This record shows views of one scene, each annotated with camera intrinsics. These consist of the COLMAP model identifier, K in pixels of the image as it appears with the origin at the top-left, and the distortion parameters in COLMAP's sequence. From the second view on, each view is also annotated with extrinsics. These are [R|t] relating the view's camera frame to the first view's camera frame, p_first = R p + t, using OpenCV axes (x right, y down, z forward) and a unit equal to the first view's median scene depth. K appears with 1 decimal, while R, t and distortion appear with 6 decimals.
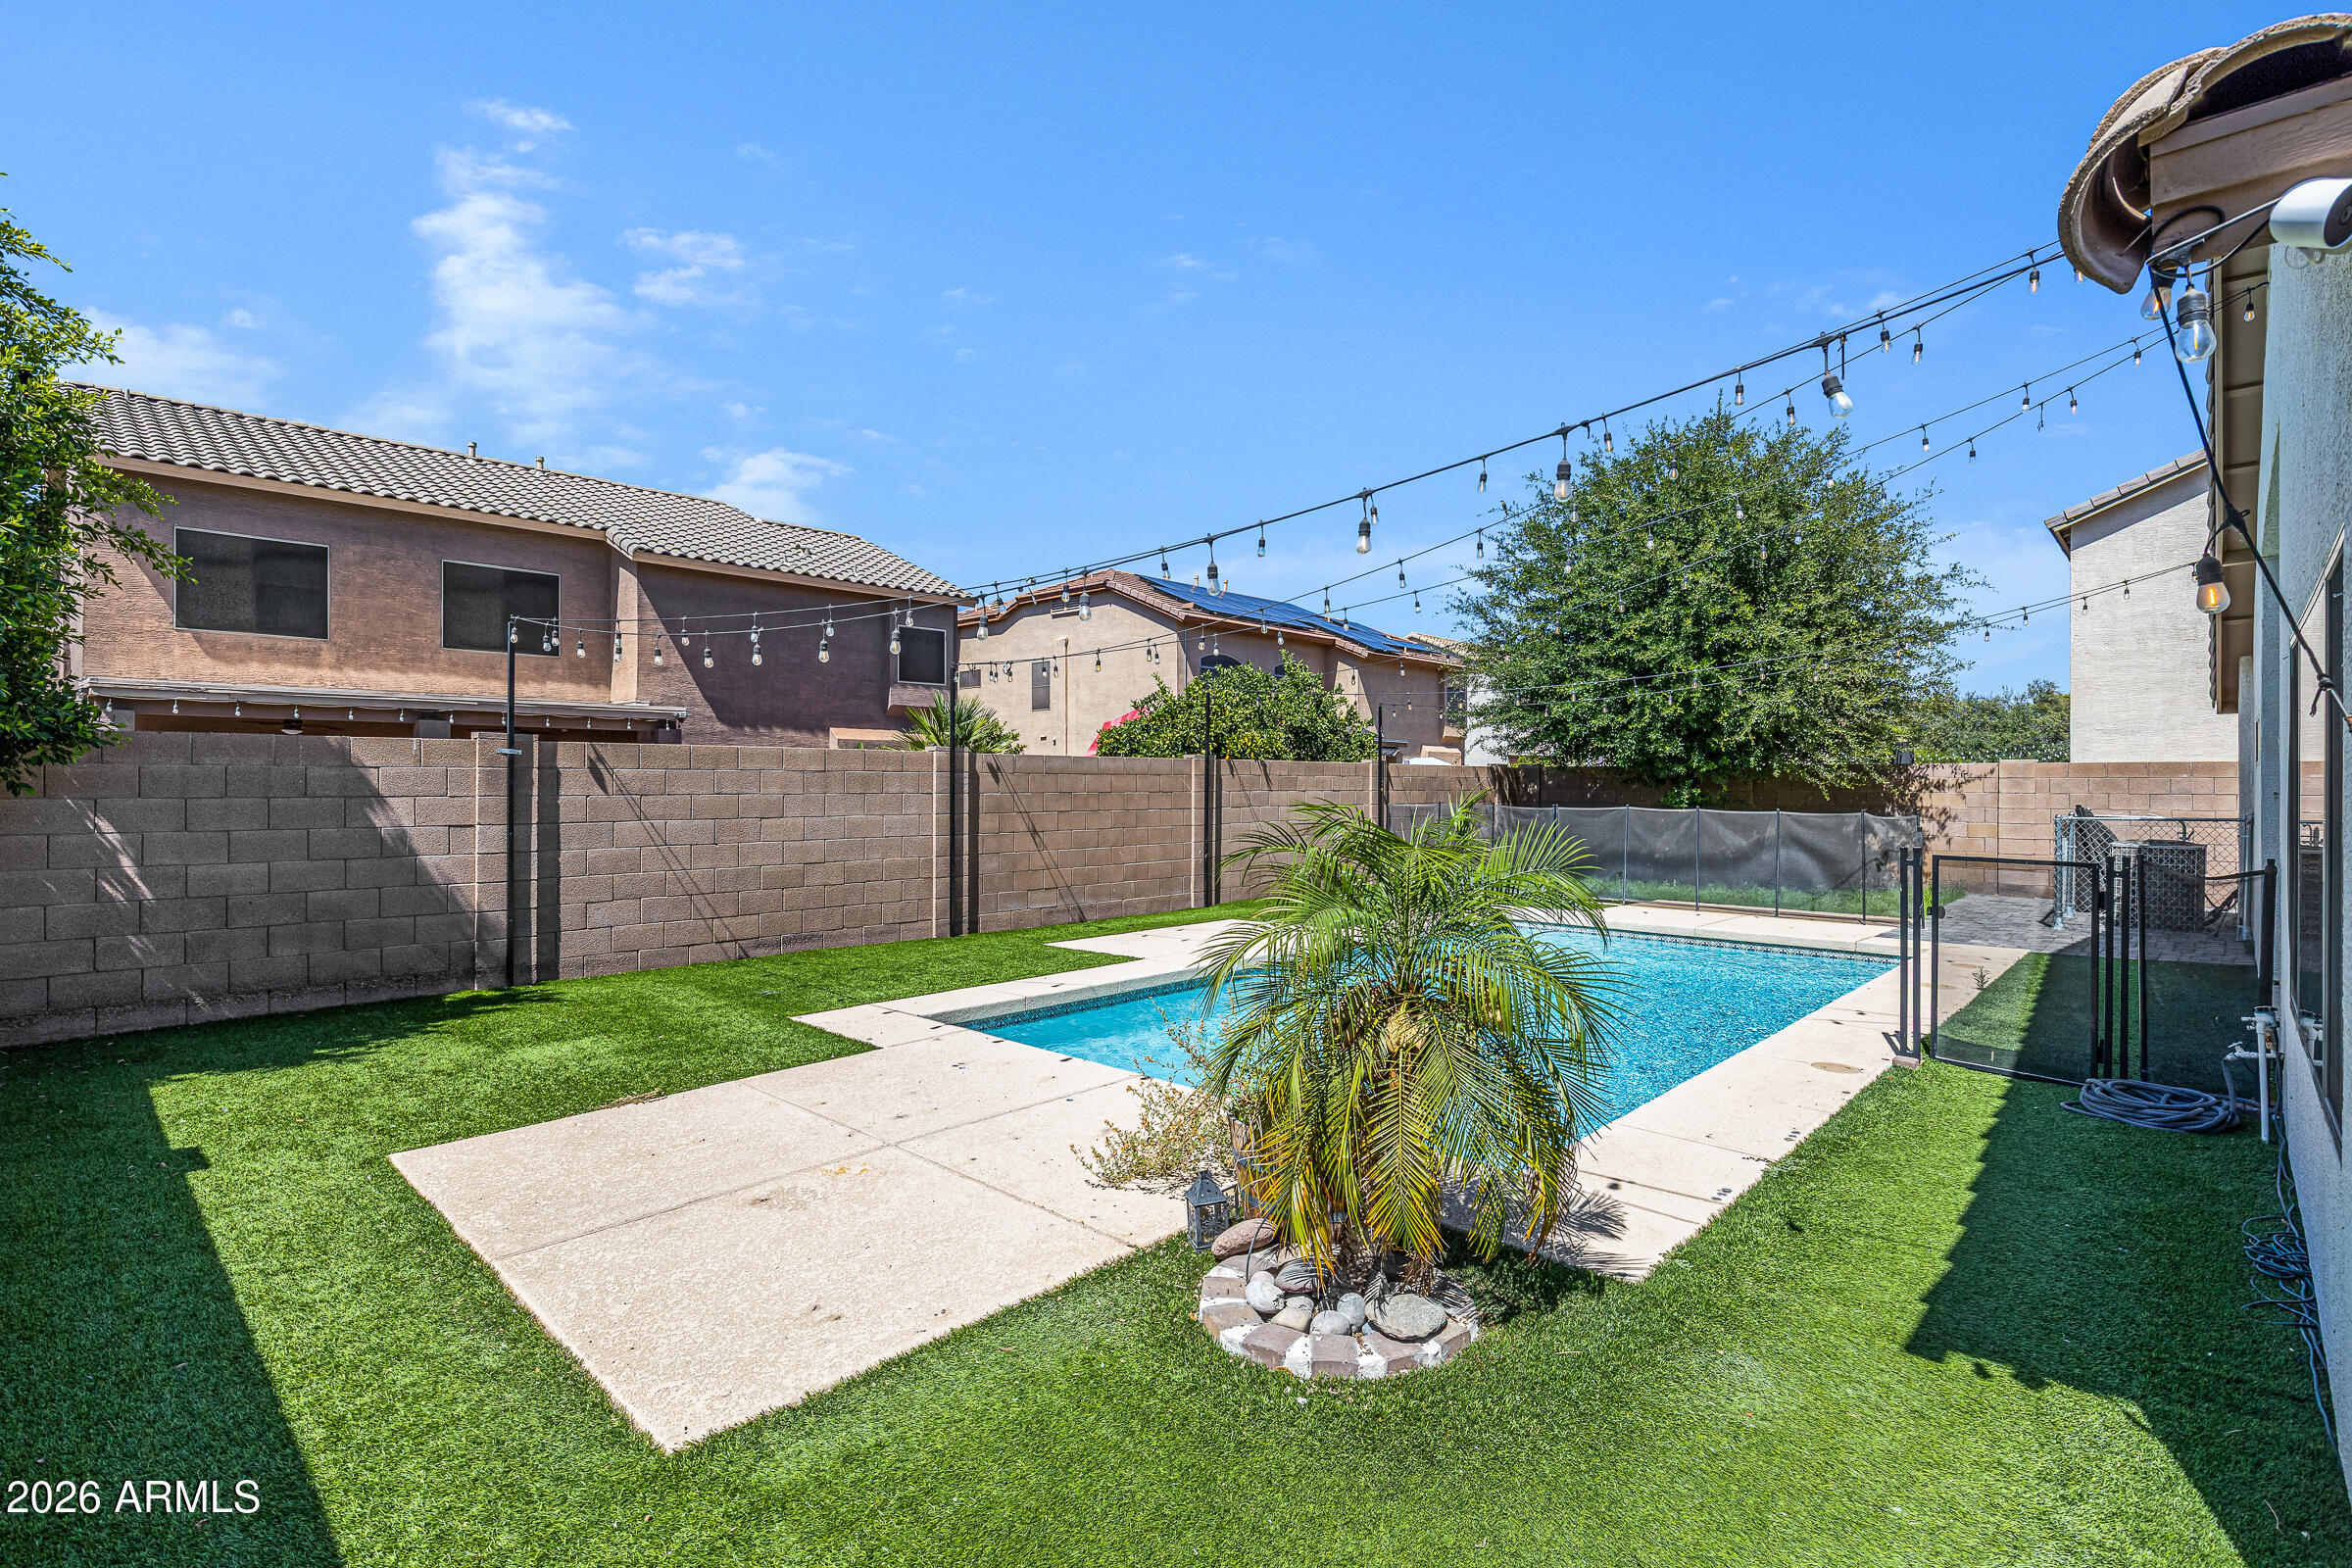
lens RADIAL K [[1137.6, 0, 1176.0], [0, 1137.6, 784.0], [0, 0, 1]] dist [0.000629, -0.000392]
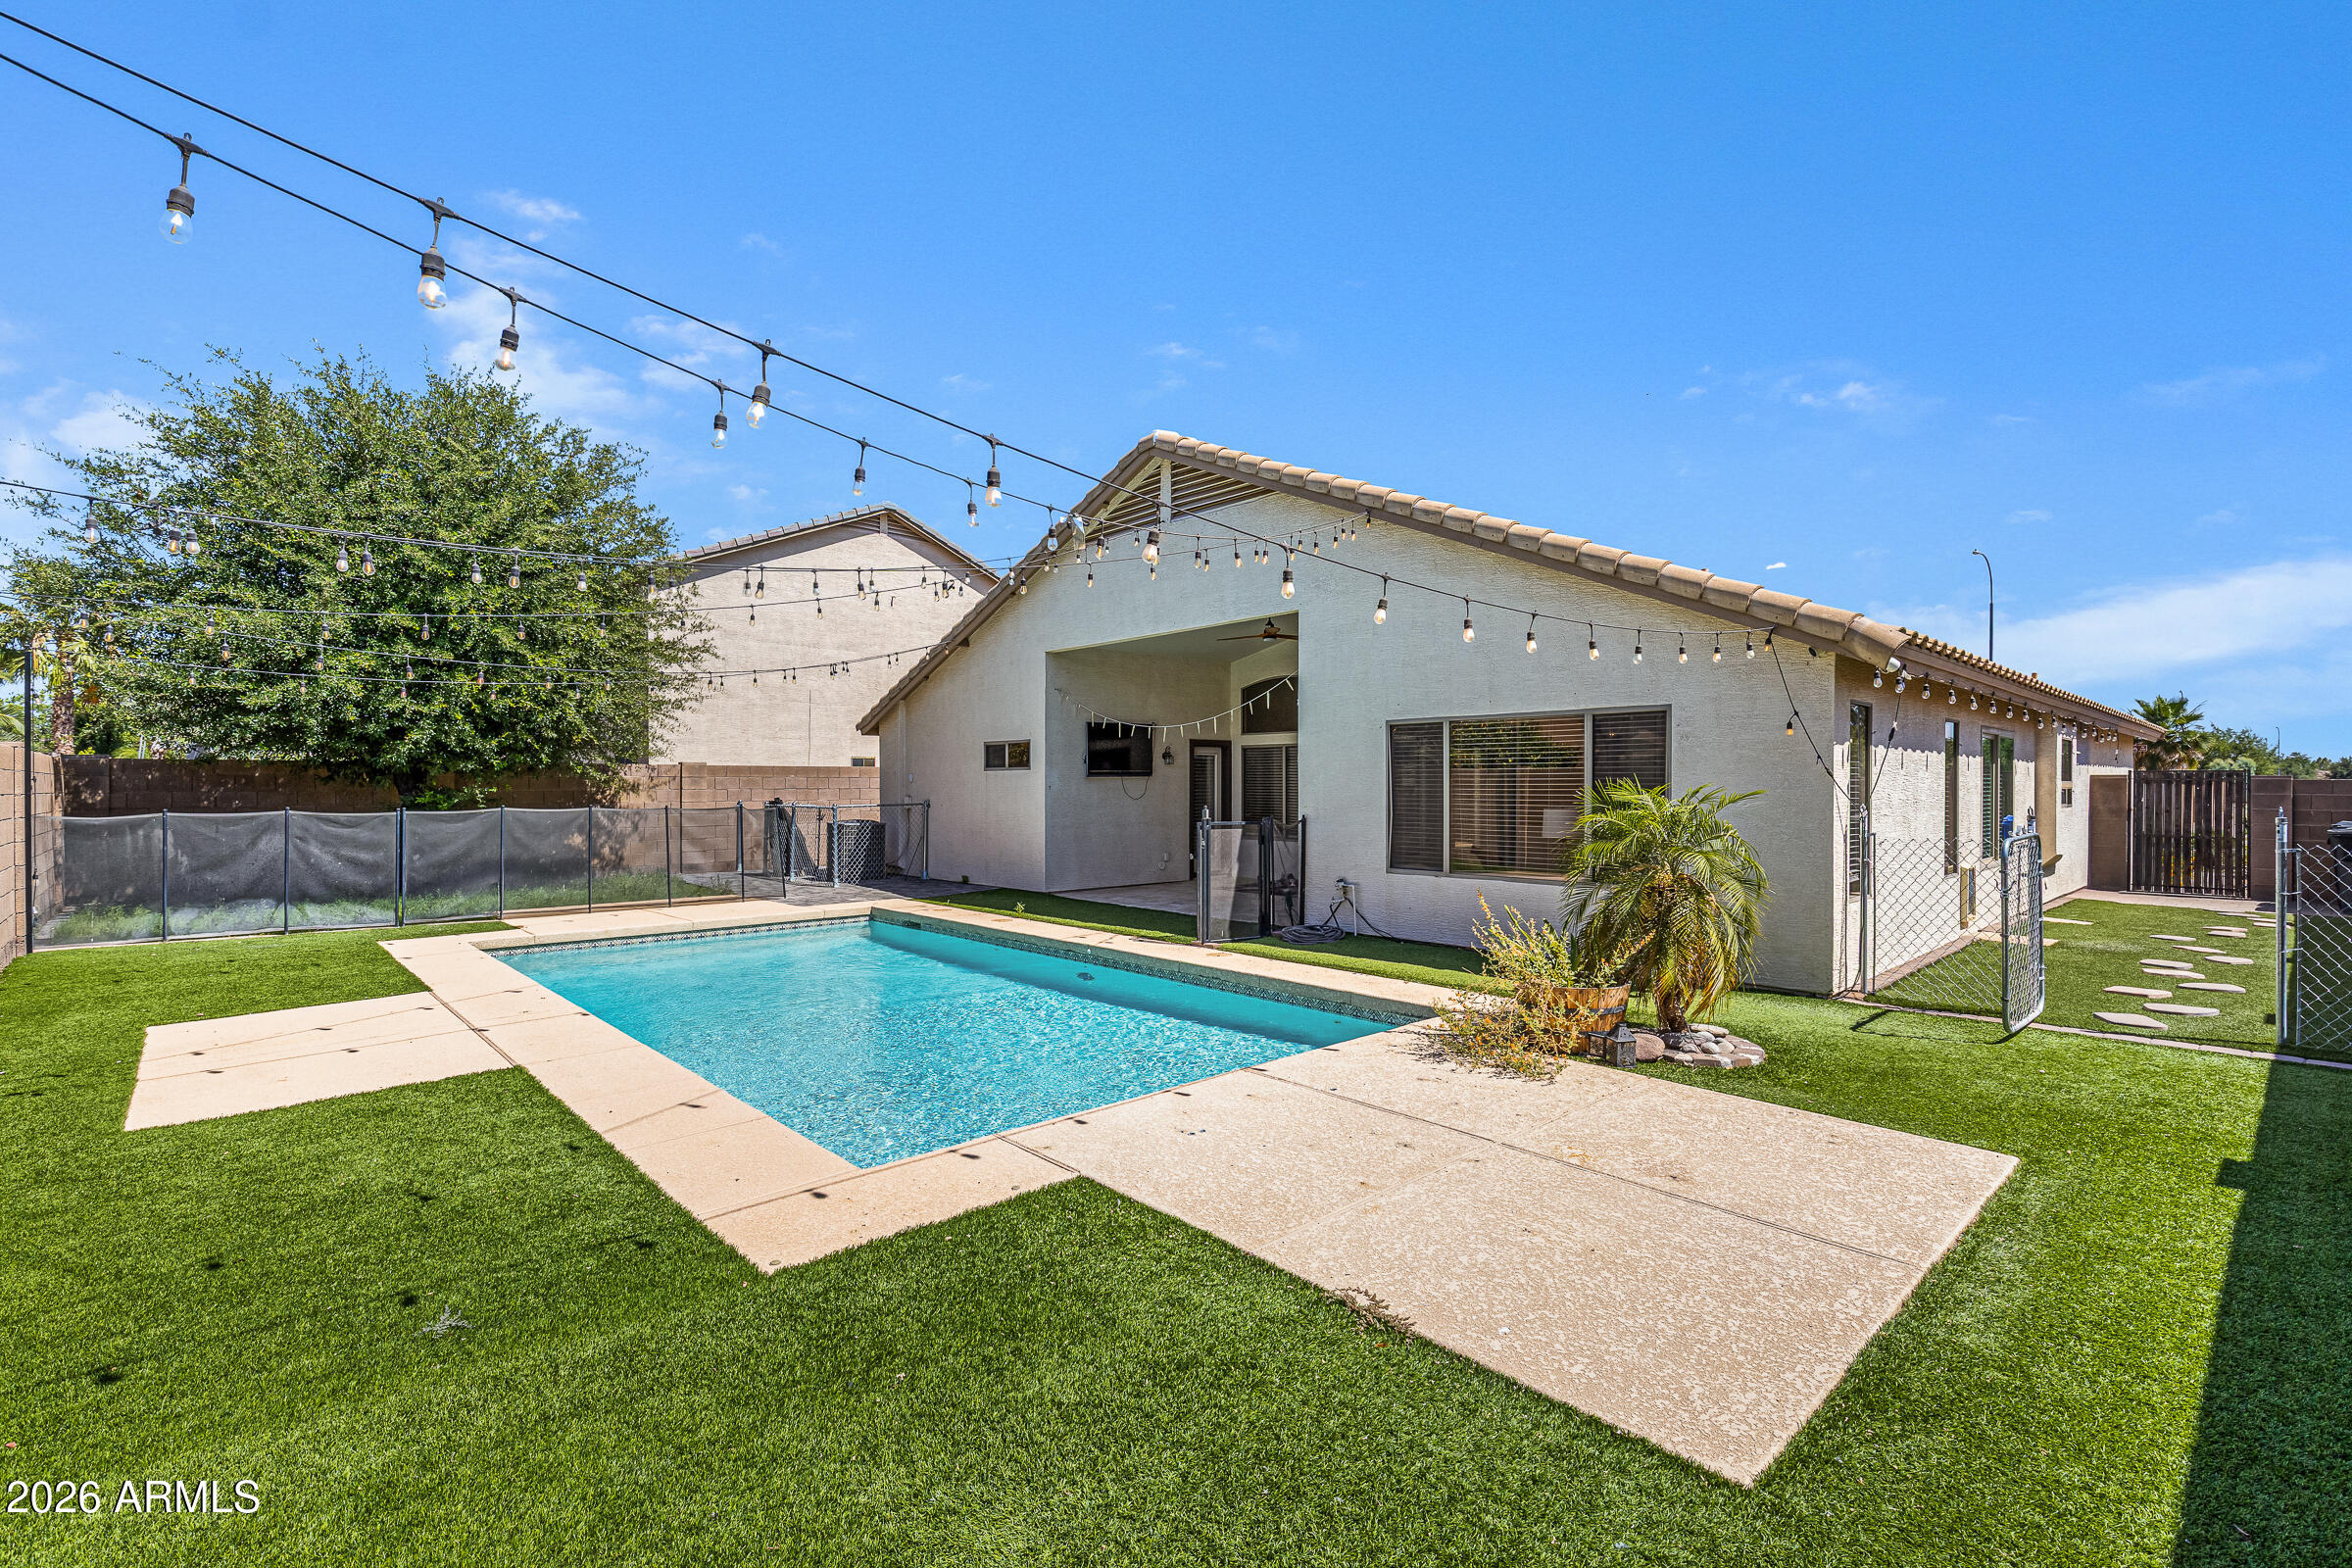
lens RADIAL K [[1050.2, 0, 1182.8], [0, 1050.2, 778.6], [0, 0, 1]] dist [0.000812, 0.000202]
pose [[0.064450, -0.002854, 0.997917, -0.478486], [0.006686, 0.999975, 0.002428, -0.003611], [-0.997899, 0.006516, 0.064467, 0.487169]]
